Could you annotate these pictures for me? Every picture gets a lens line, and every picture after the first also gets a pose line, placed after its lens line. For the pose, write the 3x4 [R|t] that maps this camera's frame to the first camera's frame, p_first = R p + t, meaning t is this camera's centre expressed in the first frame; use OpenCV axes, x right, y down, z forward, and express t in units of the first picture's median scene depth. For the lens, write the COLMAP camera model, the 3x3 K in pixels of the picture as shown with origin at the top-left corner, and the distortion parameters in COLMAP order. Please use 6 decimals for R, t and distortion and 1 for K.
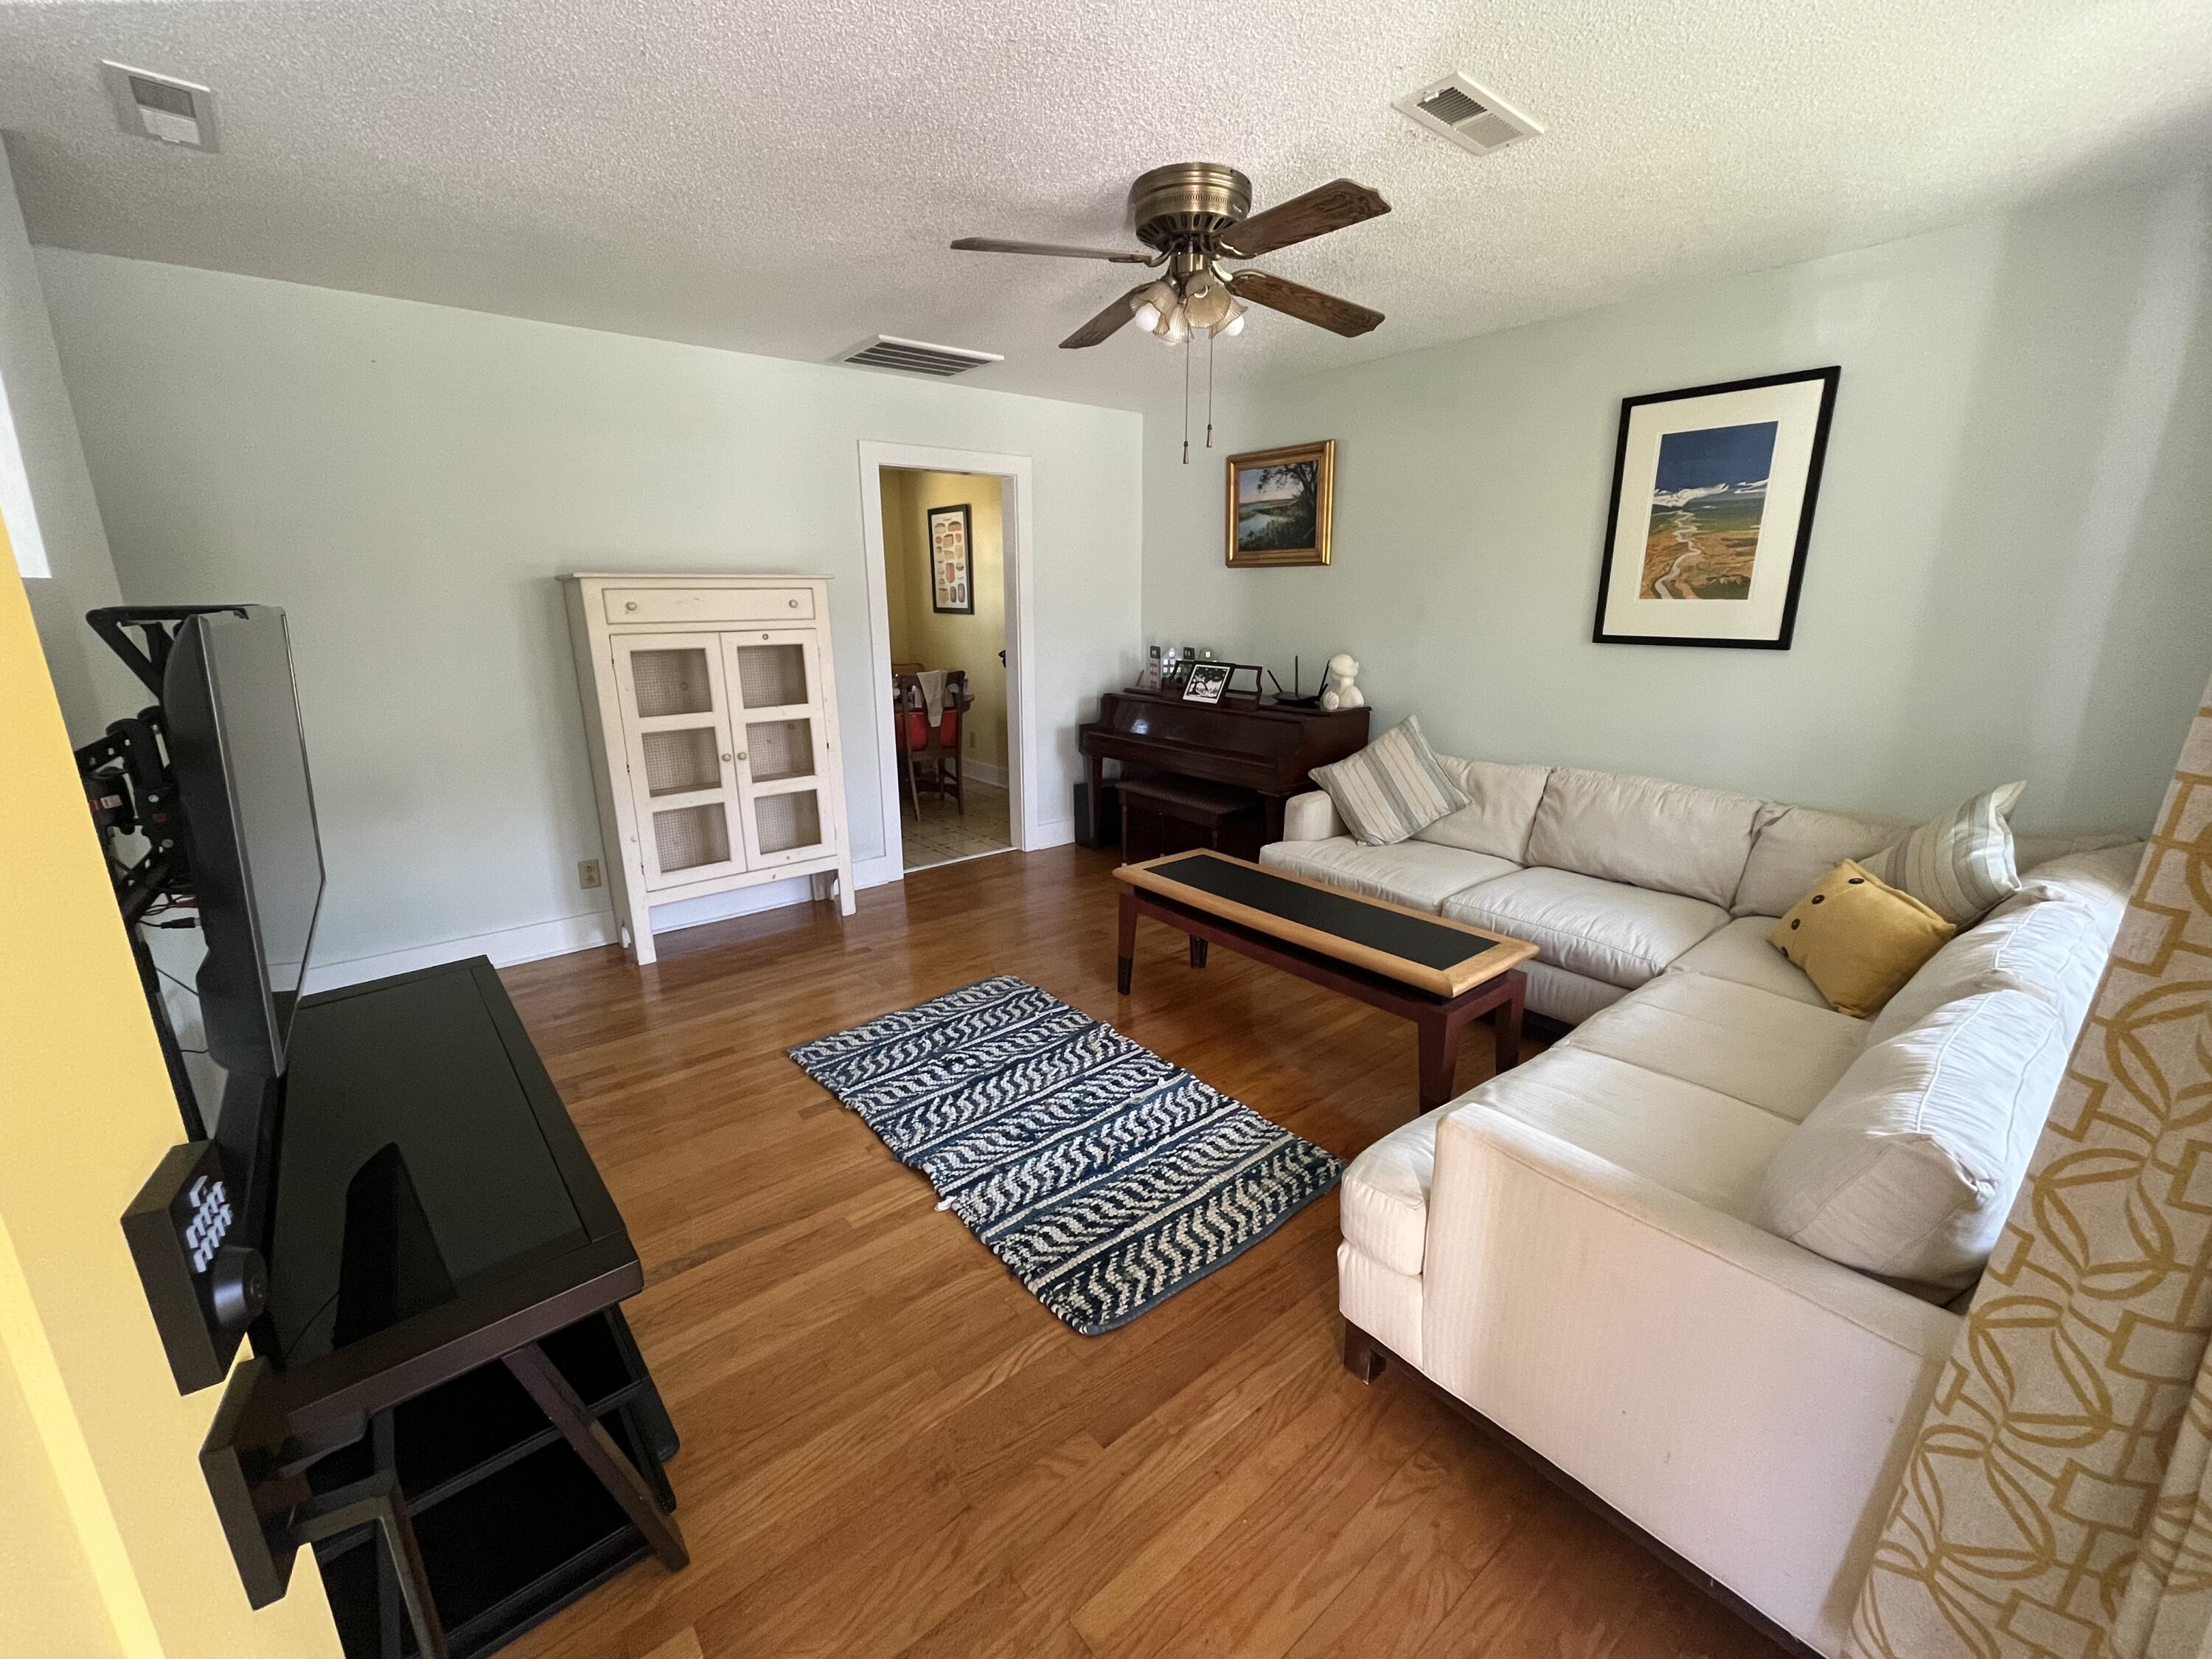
lens RADIAL K [[904.0, 0, 1103.8], [0, 904.0, 832.3], [0, 0, 1]] dist [0.010346, -0.000162]
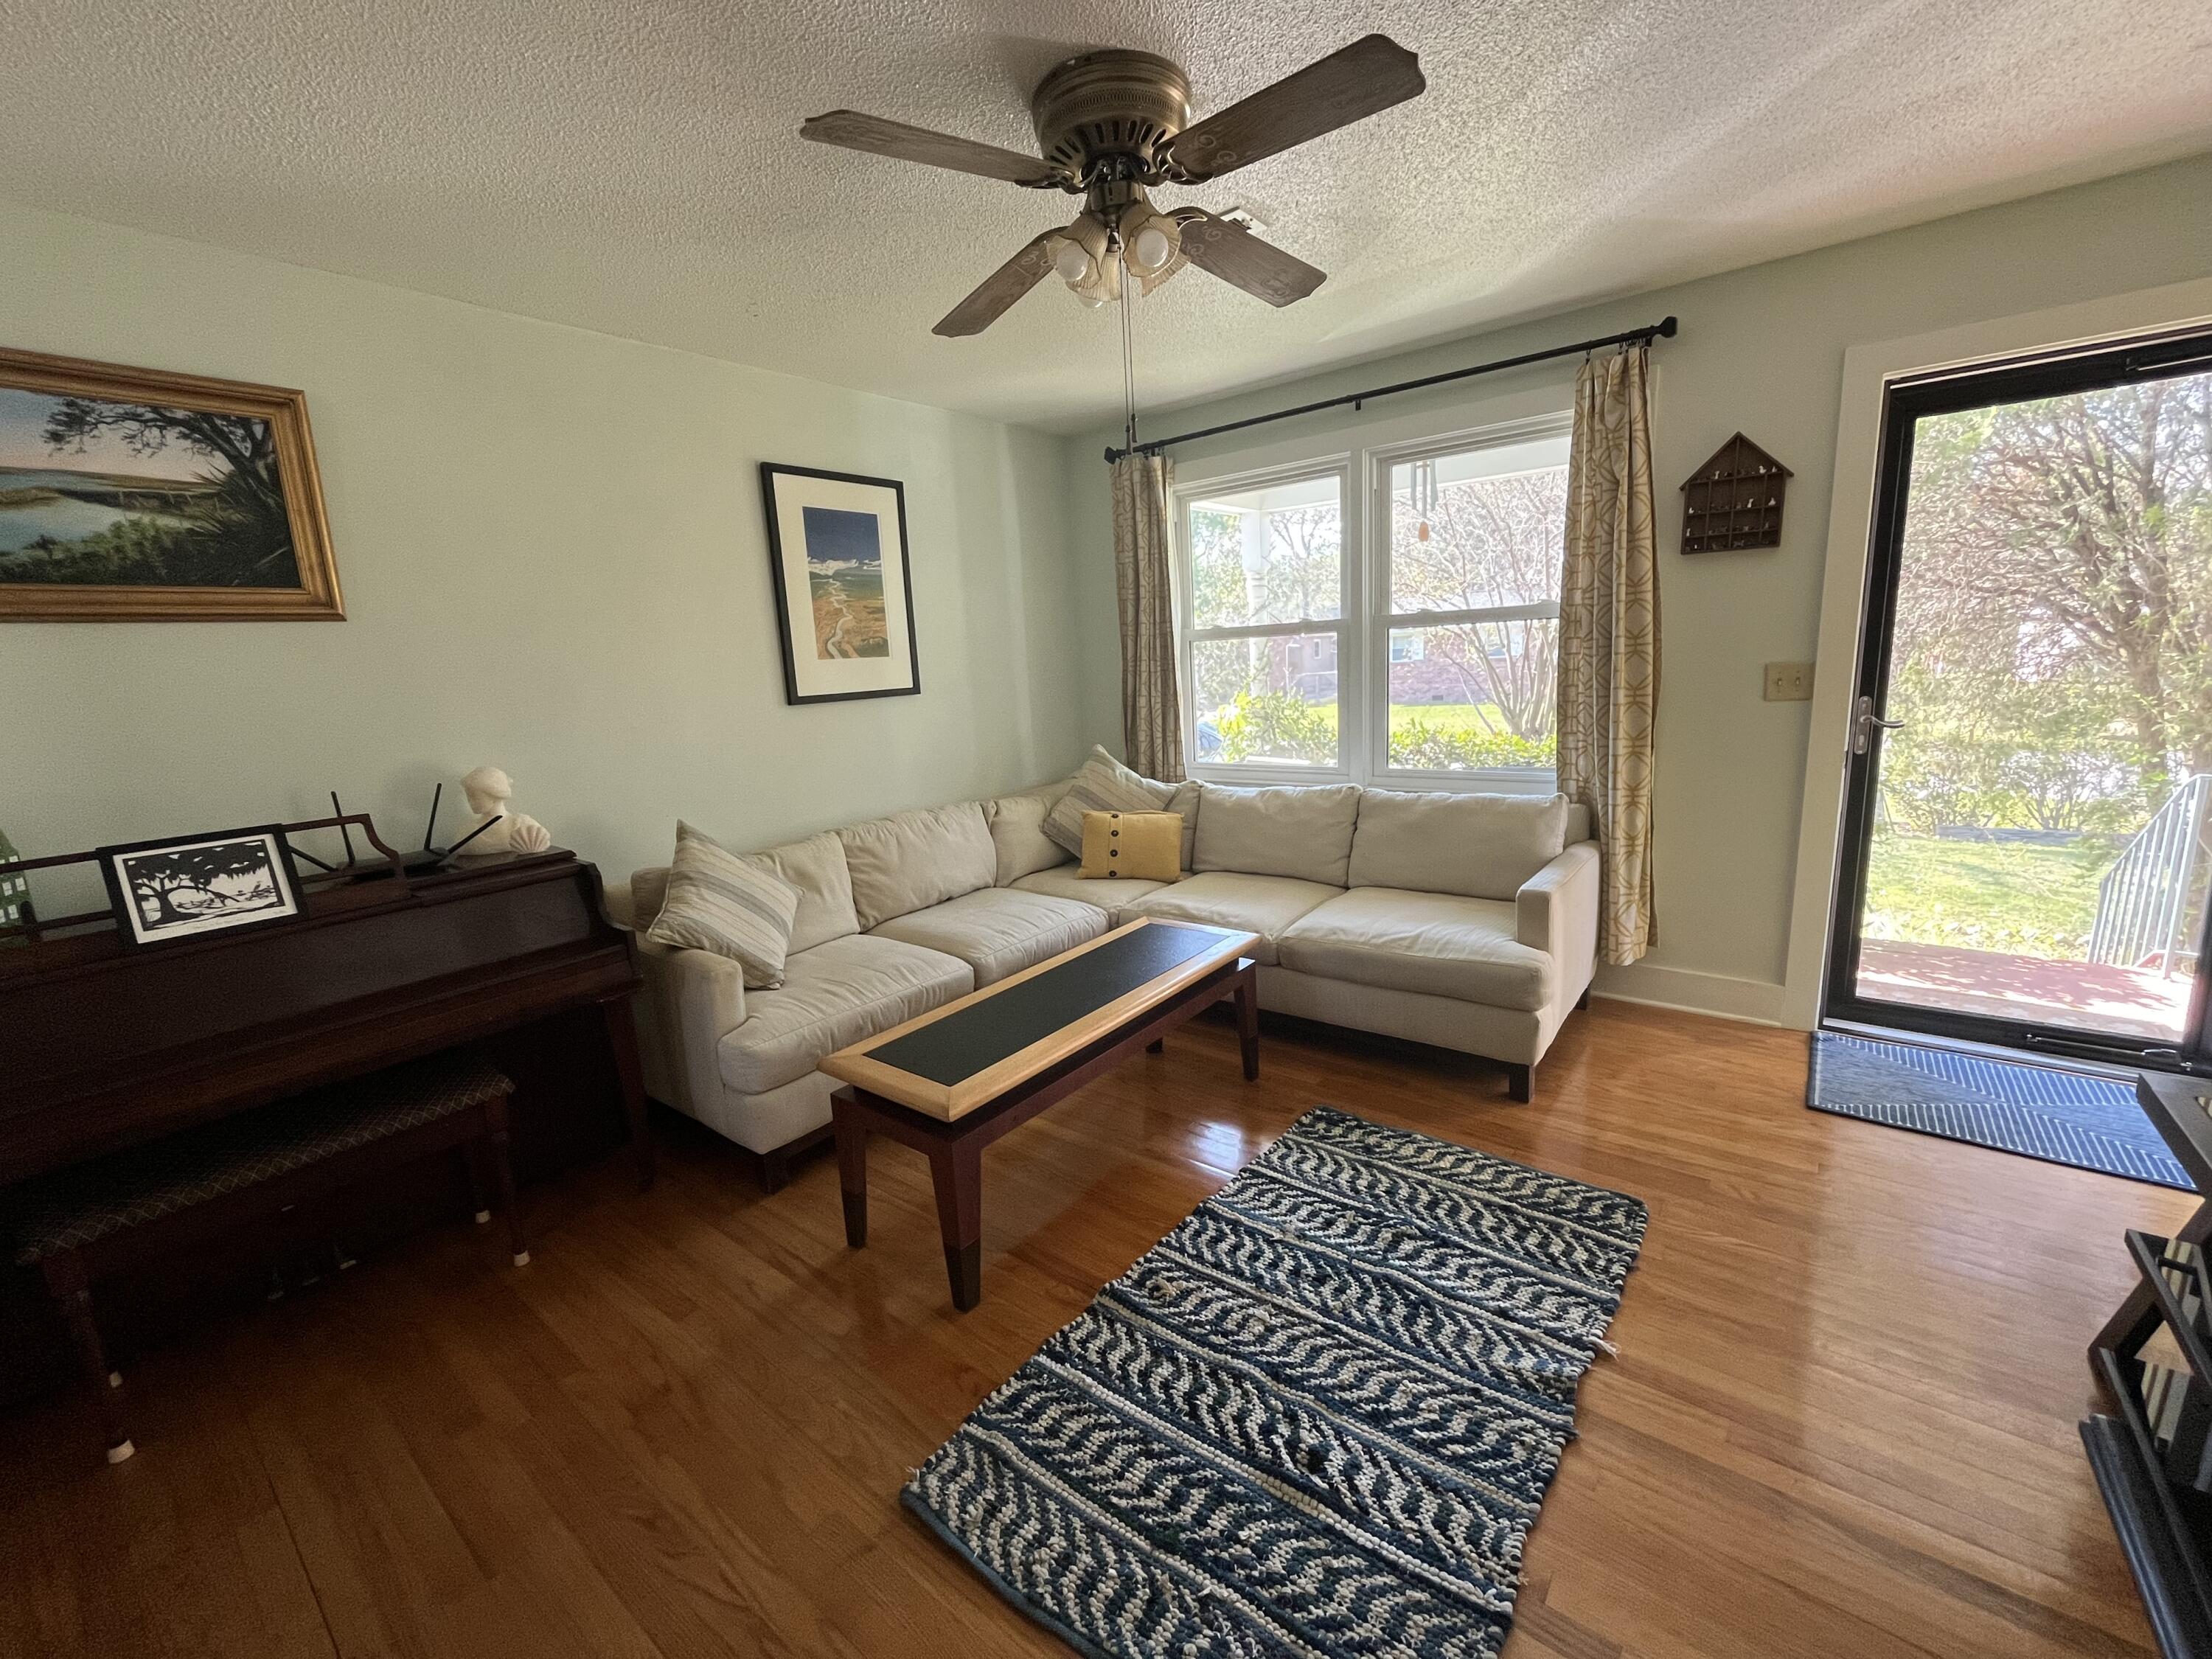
lens RADIAL K [[904.0, 0, 1104.4], [0, 904.0, 829.4], [0, 0, 1]] dist [0.010346, -0.000162]
pose [[-0.198467, -0.186064, 0.962284, -0.535143], [0.294117, 0.925259, 0.239566, -0.238354], [-0.934936, 0.330570, -0.128908, 0.927755]]
